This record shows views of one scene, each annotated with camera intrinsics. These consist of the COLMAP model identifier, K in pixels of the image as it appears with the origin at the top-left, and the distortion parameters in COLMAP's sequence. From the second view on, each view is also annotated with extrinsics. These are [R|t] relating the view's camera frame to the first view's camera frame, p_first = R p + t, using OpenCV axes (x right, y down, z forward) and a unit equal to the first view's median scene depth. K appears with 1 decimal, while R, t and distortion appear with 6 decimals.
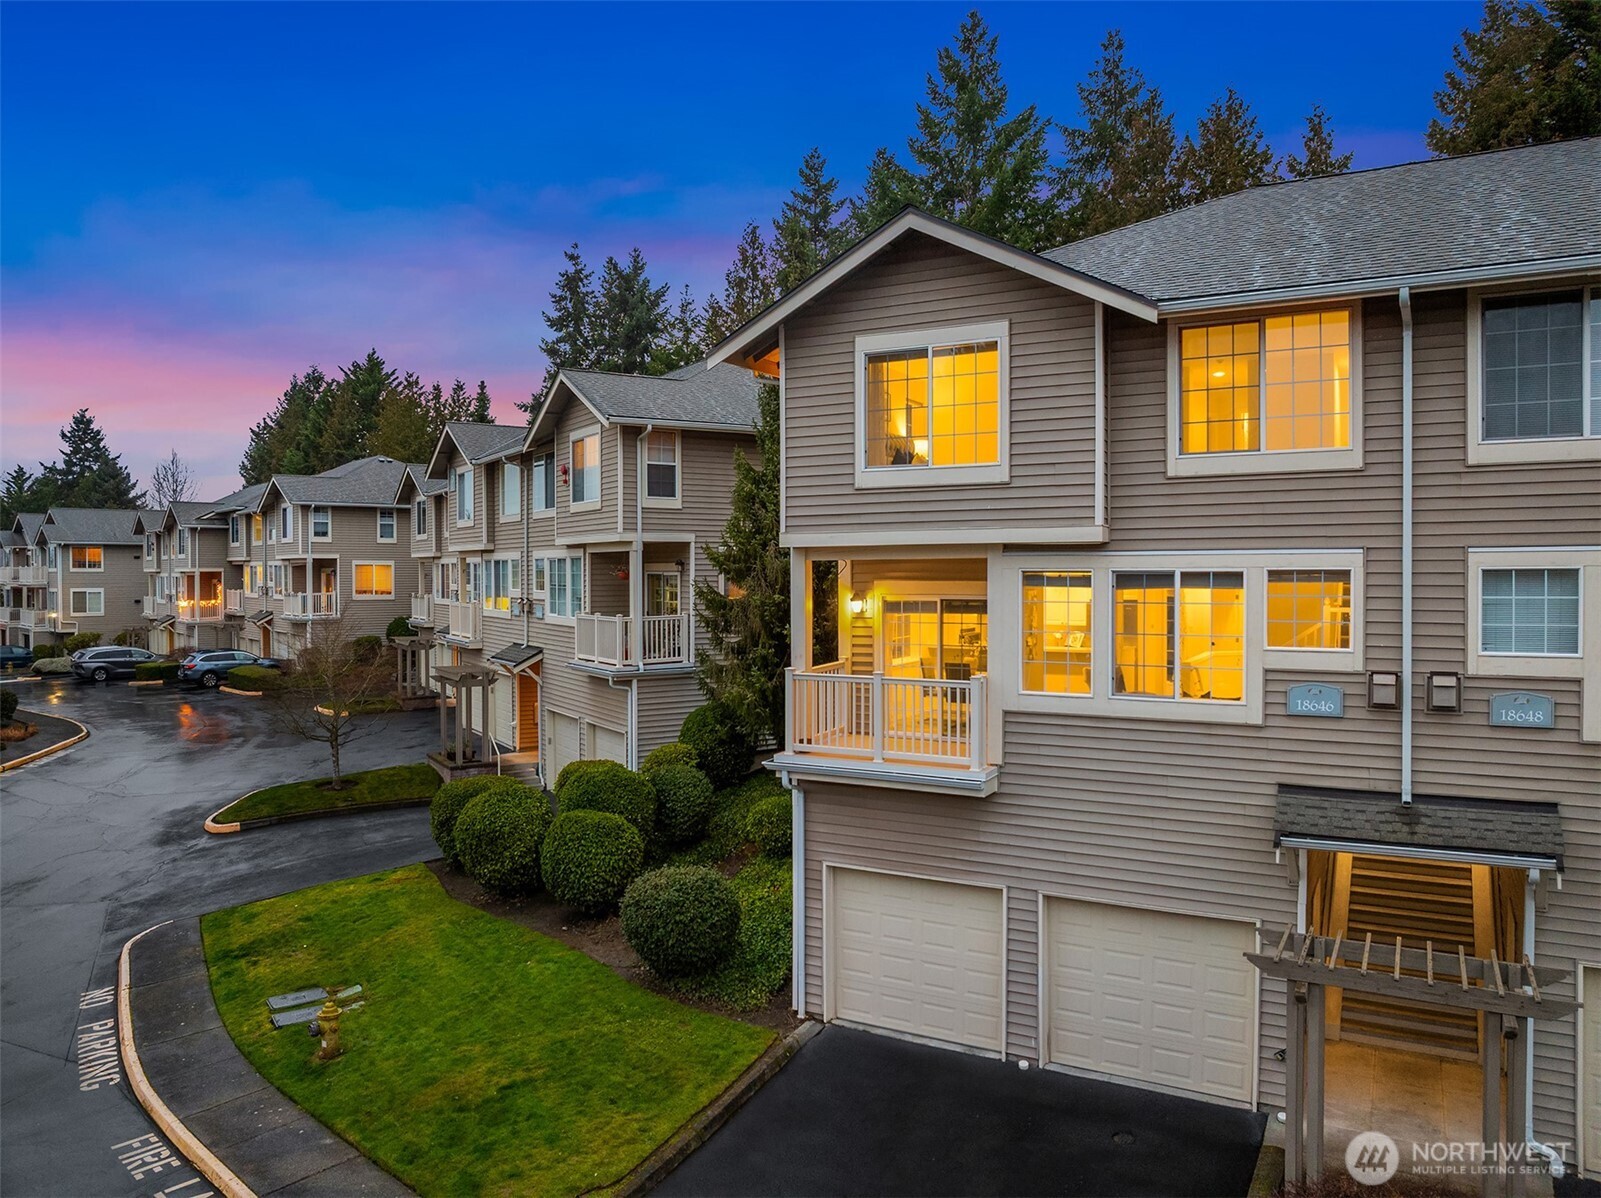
lens RADIAL K [[1145.1, 0, 802.4], [0, 1145.1, 603.9], [0, 0, 1]] dist [-0.032298, -0.000645]
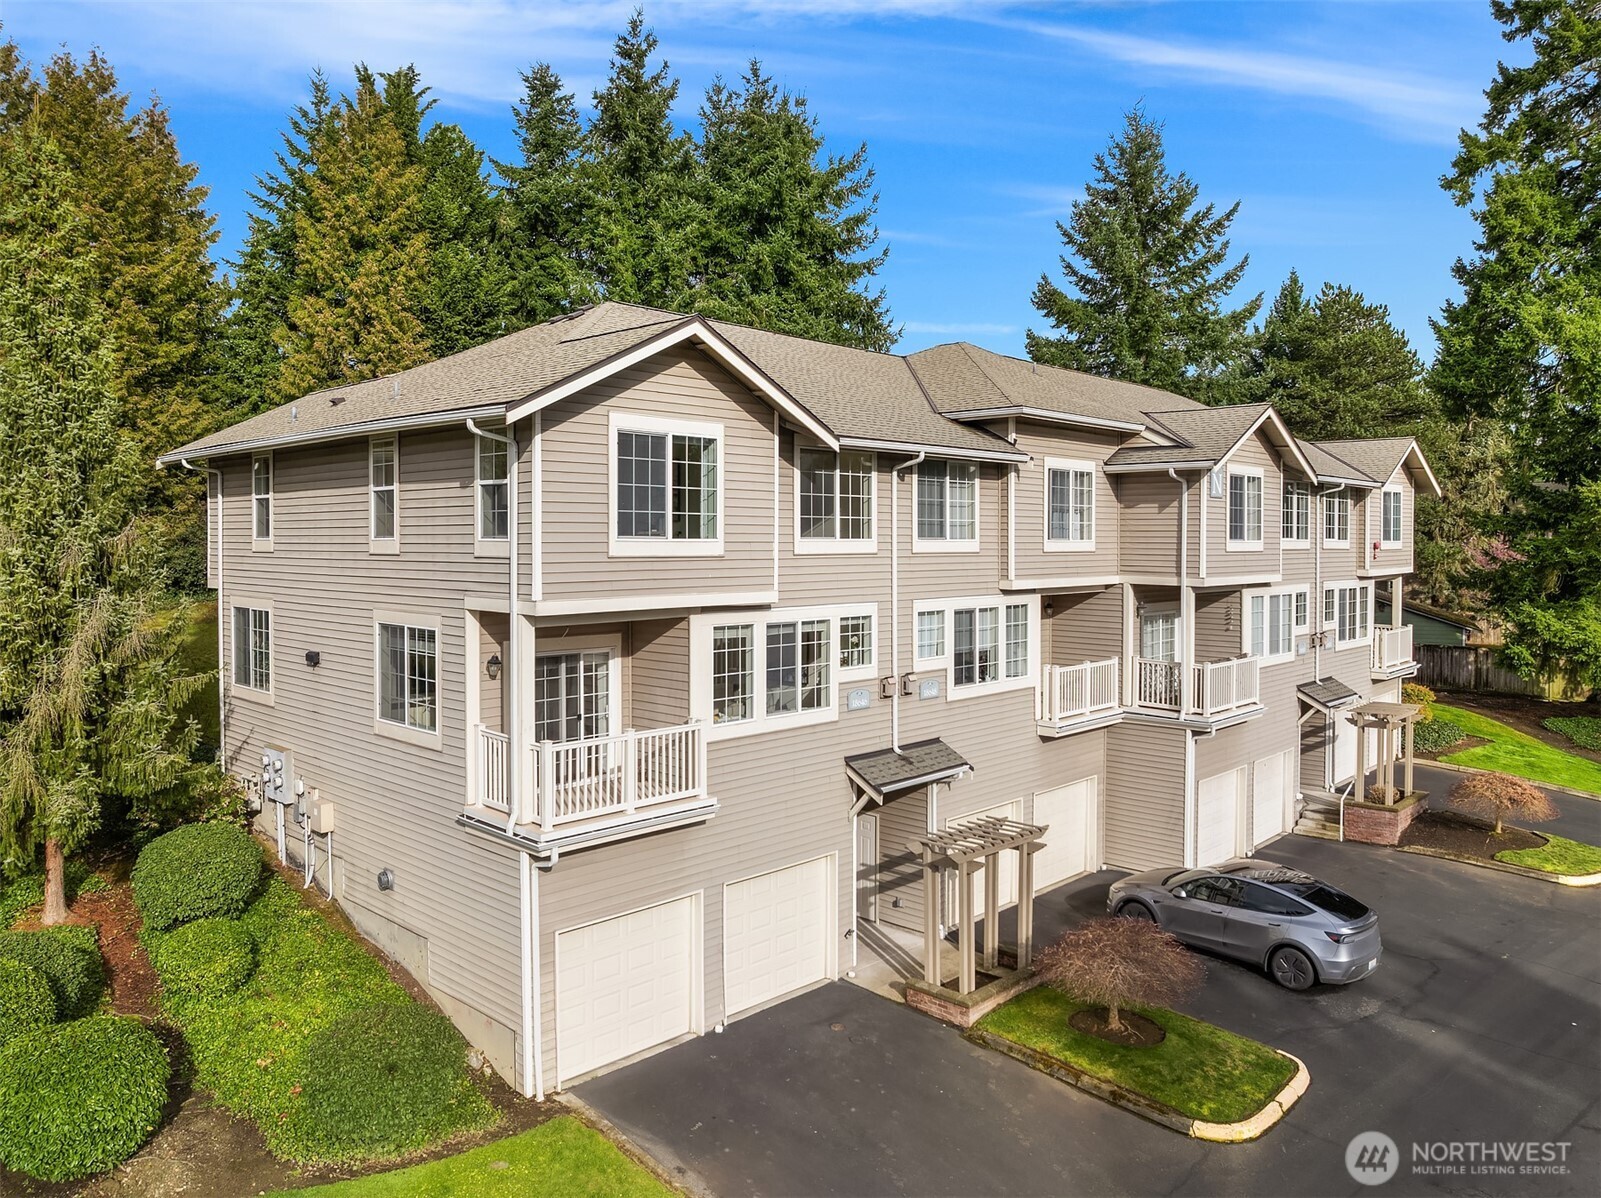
lens RADIAL K [[1165.4, 0, 815.3], [0, 1165.4, 574.8], [0, 0, 1]] dist [-0.034036, 0.002387]
pose [[0.237662, -0.026572, 0.970984, -0.828782], [0.021385, 0.999527, 0.022119, -0.091882], [-0.971112, 0.015507, 0.238118, 0.501334]]
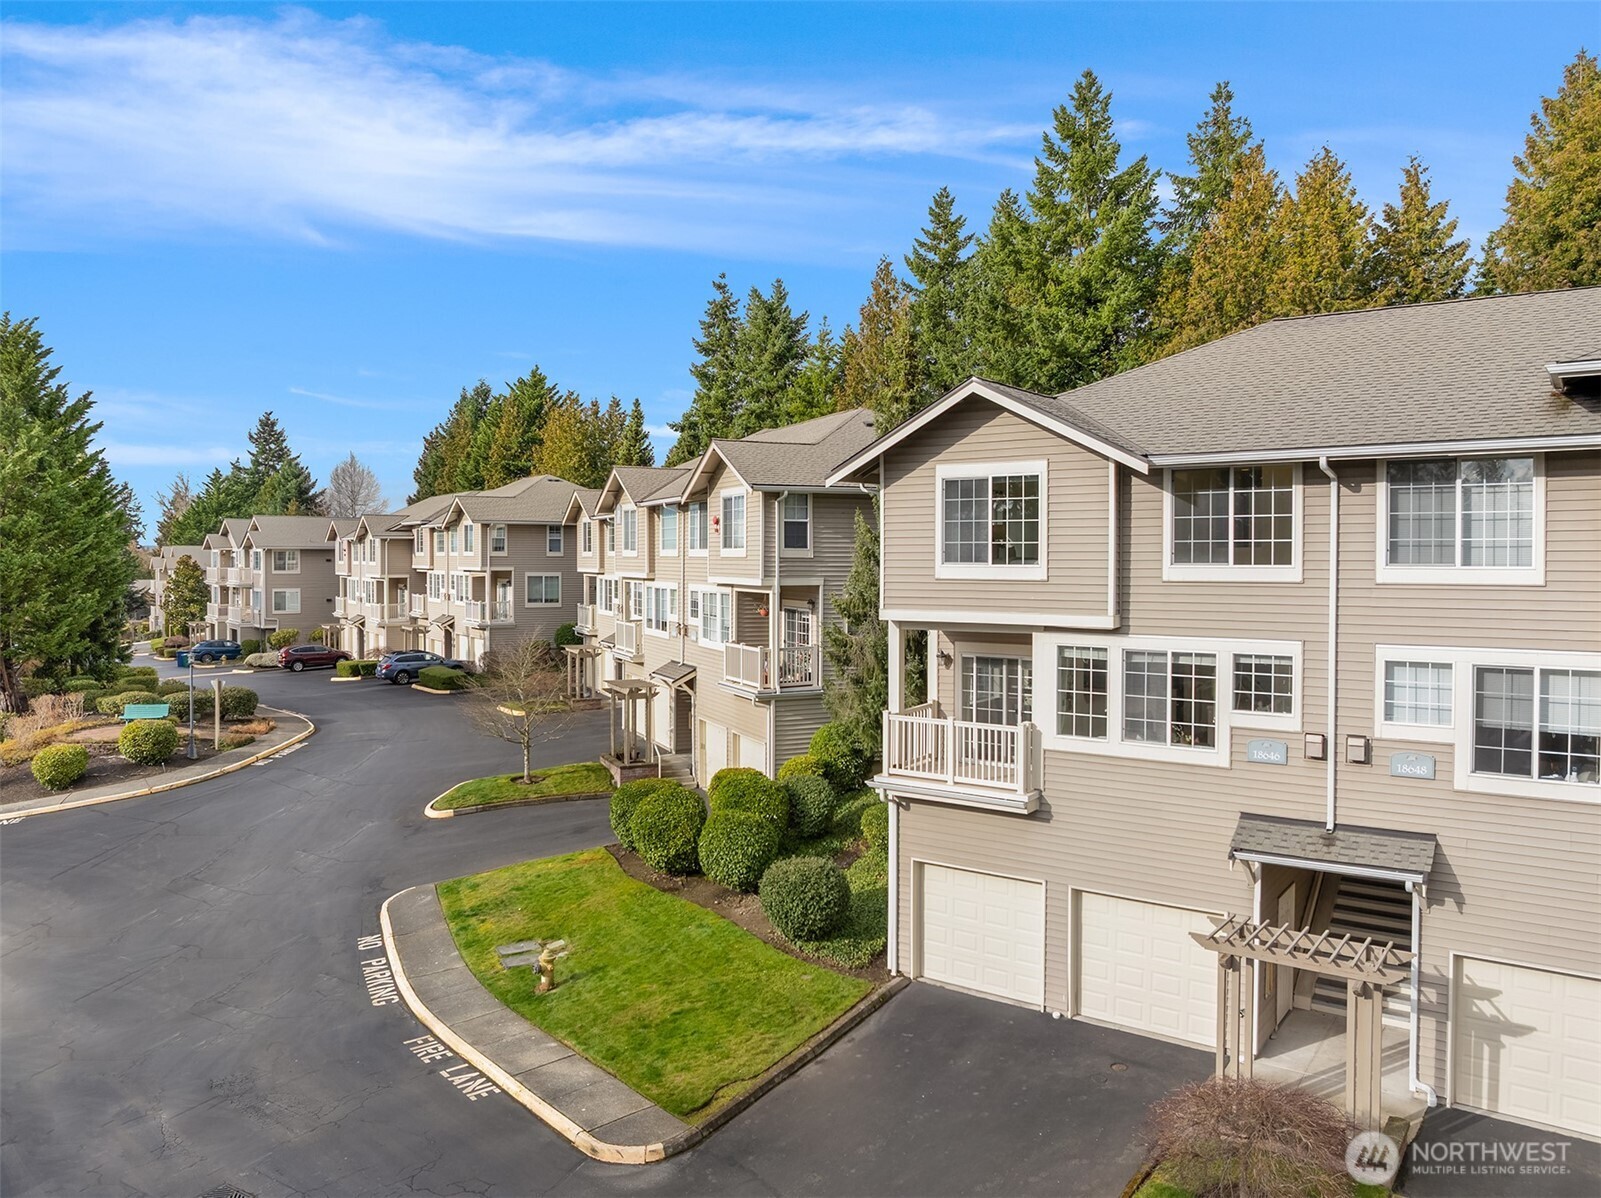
lens RADIAL K [[1163.1, 0, 800.5], [0, 1163.1, 599.0], [0, 0, 1]] dist [-0.026880, -0.009734]
pose [[0.992026, 0.005780, -0.125899, 0.054333], [-0.004761, 0.999953, 0.008396, -0.078134], [0.125941, -0.007730, 0.992008, -0.321112]]
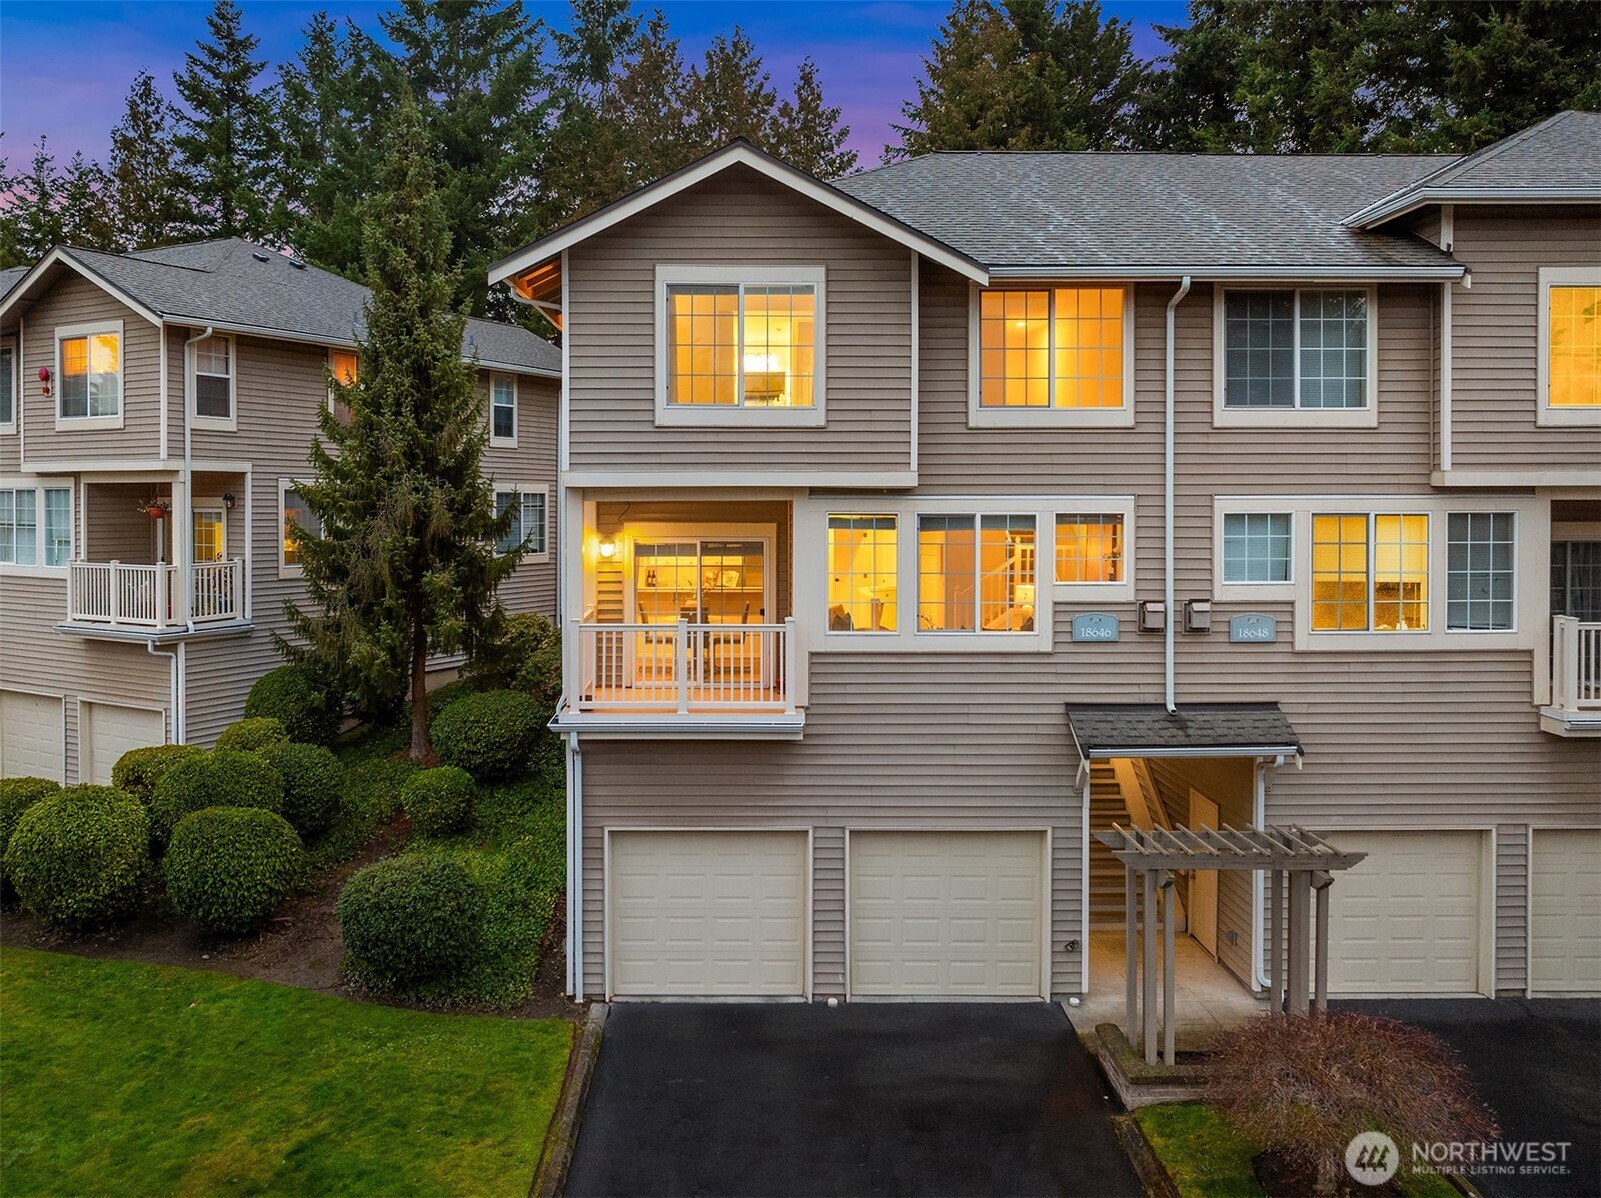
lens RADIAL K [[1257.9, 0, 759.6], [0, 1257.9, 535.8], [0, 0, 1]] dist [-0.002727, -0.006809]
pose [[0.871718, -0.009246, 0.489920, -0.342855], [0.009764, 0.999951, 0.001499, -0.009567], [-0.489910, 0.003477, 0.871766, 0.047849]]
